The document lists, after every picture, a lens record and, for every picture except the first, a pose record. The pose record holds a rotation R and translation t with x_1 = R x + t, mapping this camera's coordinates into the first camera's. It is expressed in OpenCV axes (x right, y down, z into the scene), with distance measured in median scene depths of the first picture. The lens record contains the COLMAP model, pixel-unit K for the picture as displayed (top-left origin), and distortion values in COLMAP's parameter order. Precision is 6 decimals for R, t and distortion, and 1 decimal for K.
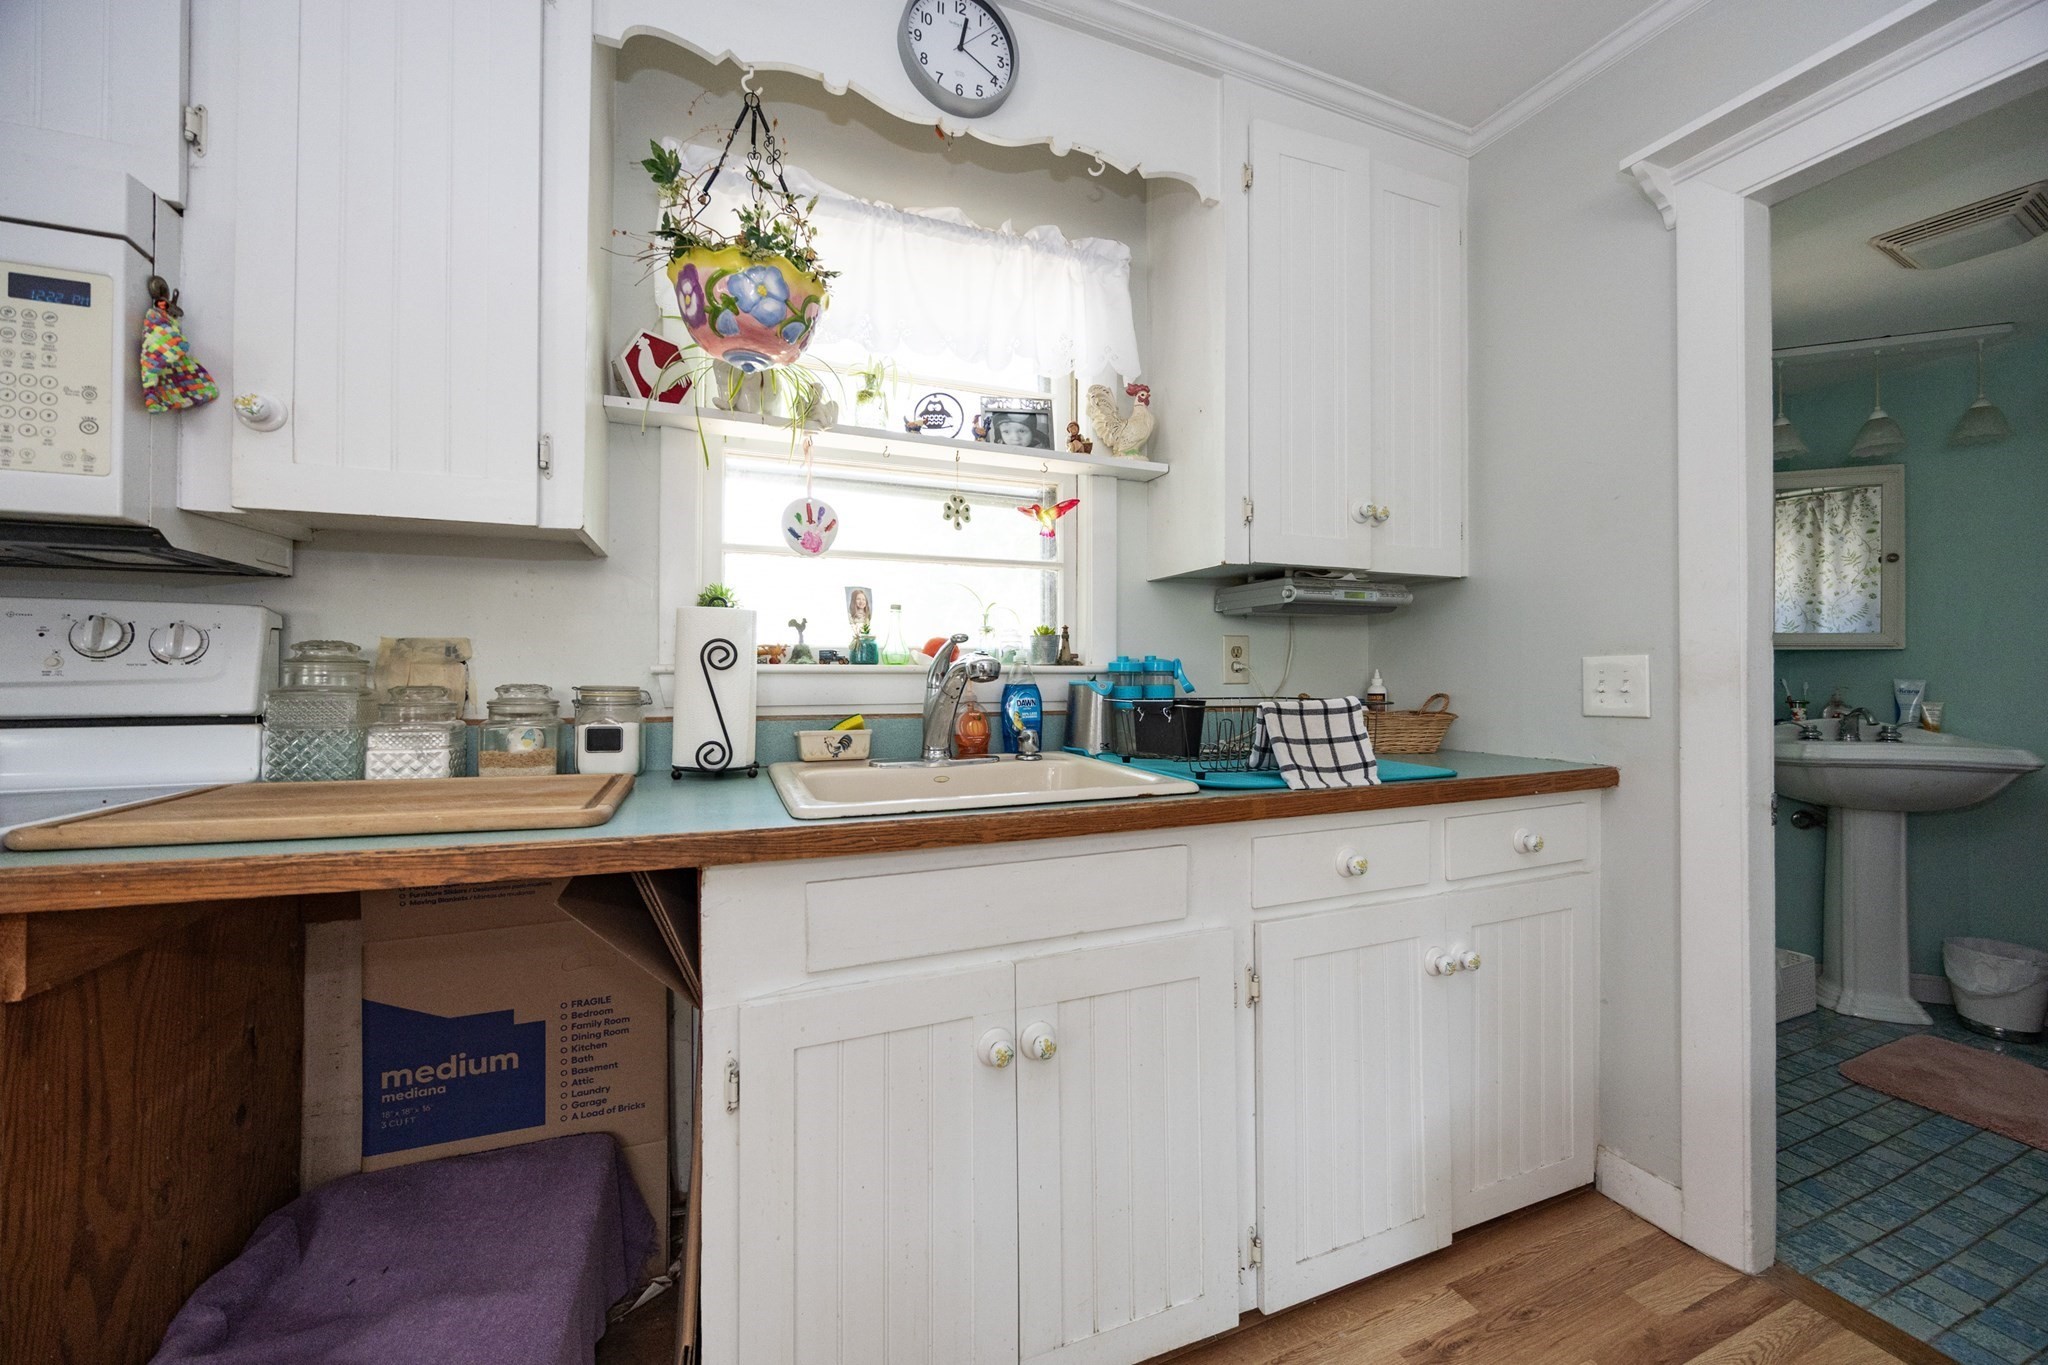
lens RADIAL K [[791.6, 0, 1032.8], [0, 791.6, 671.1], [0, 0, 1]] dist [0.002267, 0.000345]
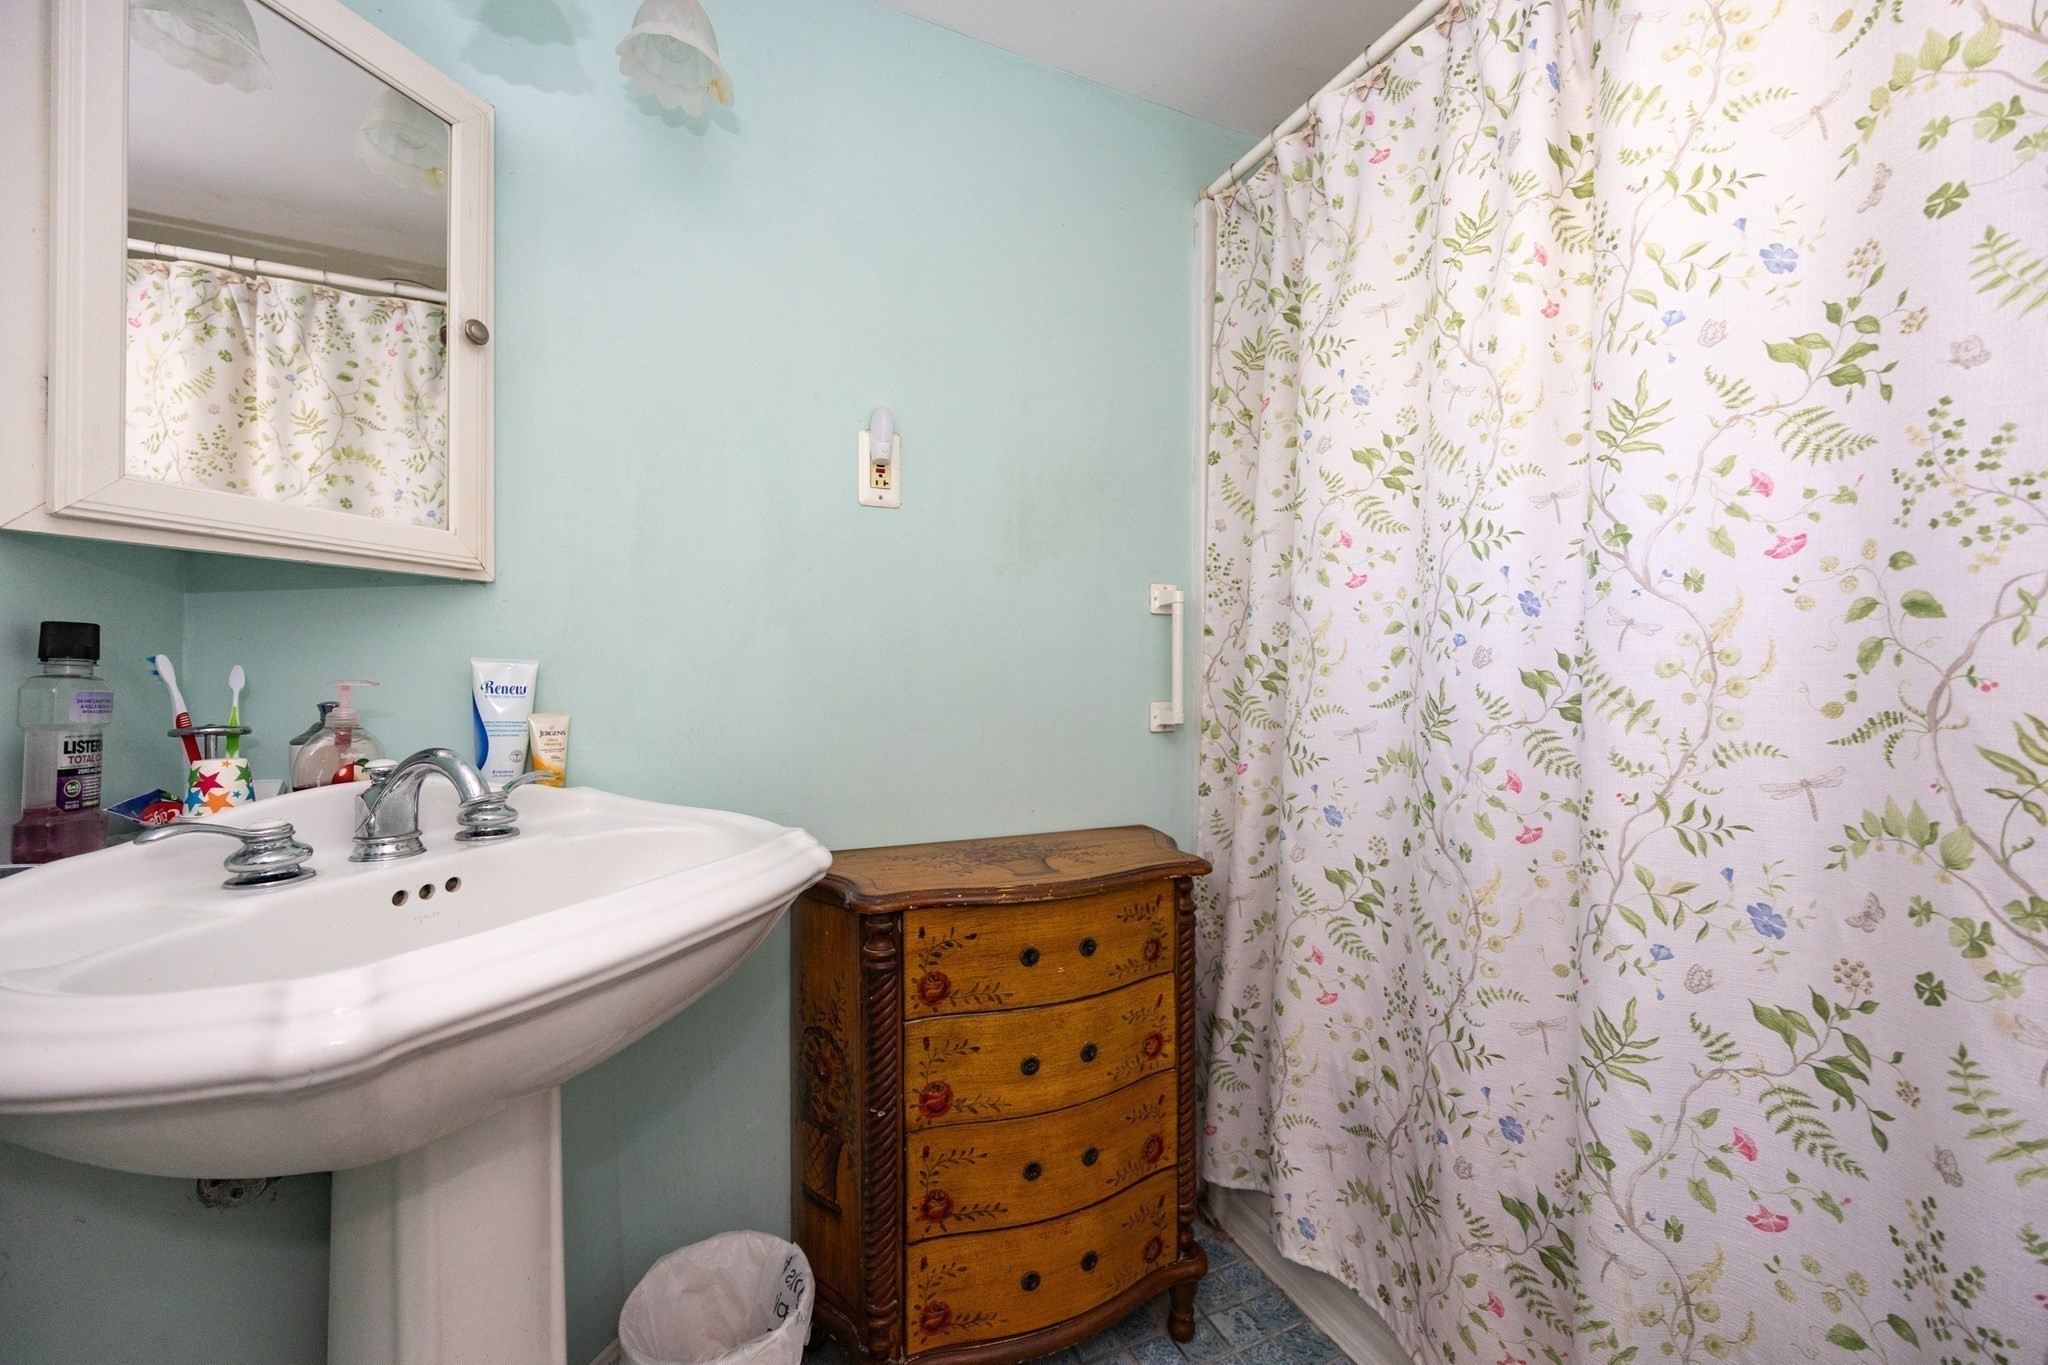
lens RADIAL K [[791.6, 0, 1036.8], [0, 791.6, 644.7], [0, 0, 1]] dist [0.002267, 0.000345]
pose [[-0.025211, 0.016074, 0.999553, 0.515615], [-0.001124, 0.999870, -0.016108, 0.007120], [-0.999682, -0.001529, -0.025190, 0.548077]]
